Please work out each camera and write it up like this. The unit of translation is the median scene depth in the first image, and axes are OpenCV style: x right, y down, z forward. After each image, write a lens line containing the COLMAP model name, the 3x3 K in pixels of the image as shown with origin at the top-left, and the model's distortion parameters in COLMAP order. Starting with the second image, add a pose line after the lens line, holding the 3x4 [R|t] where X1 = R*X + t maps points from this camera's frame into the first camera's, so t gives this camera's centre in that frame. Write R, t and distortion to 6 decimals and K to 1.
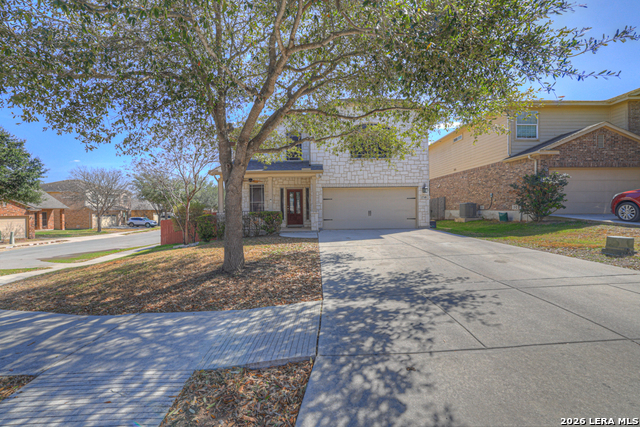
lens RADIAL K [[283.4, 0, 320.5], [0, 283.4, 206.0], [0, 0, 1]] dist [-0.001032, 0.000301]
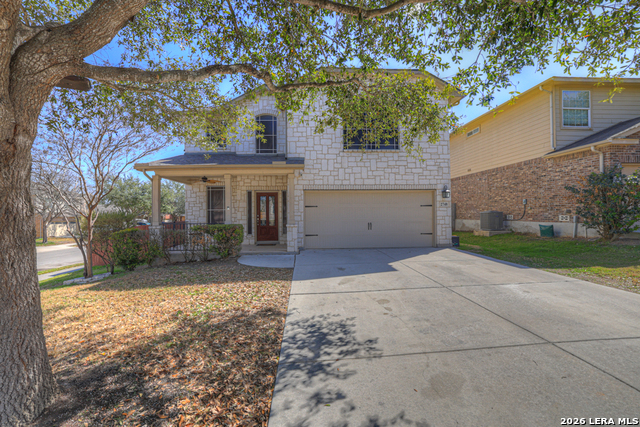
lens RADIAL K [[283.4, 0, 320.5], [0, 283.4, 206.0], [0, 0, 1]] dist [-0.001032, 0.000301]
pose [[0.999497, 0.003350, 0.031526, 0.025425], [-0.002762, 0.999822, -0.018670, -0.011733], [-0.031583, 0.018573, 0.999329, 0.279808]]
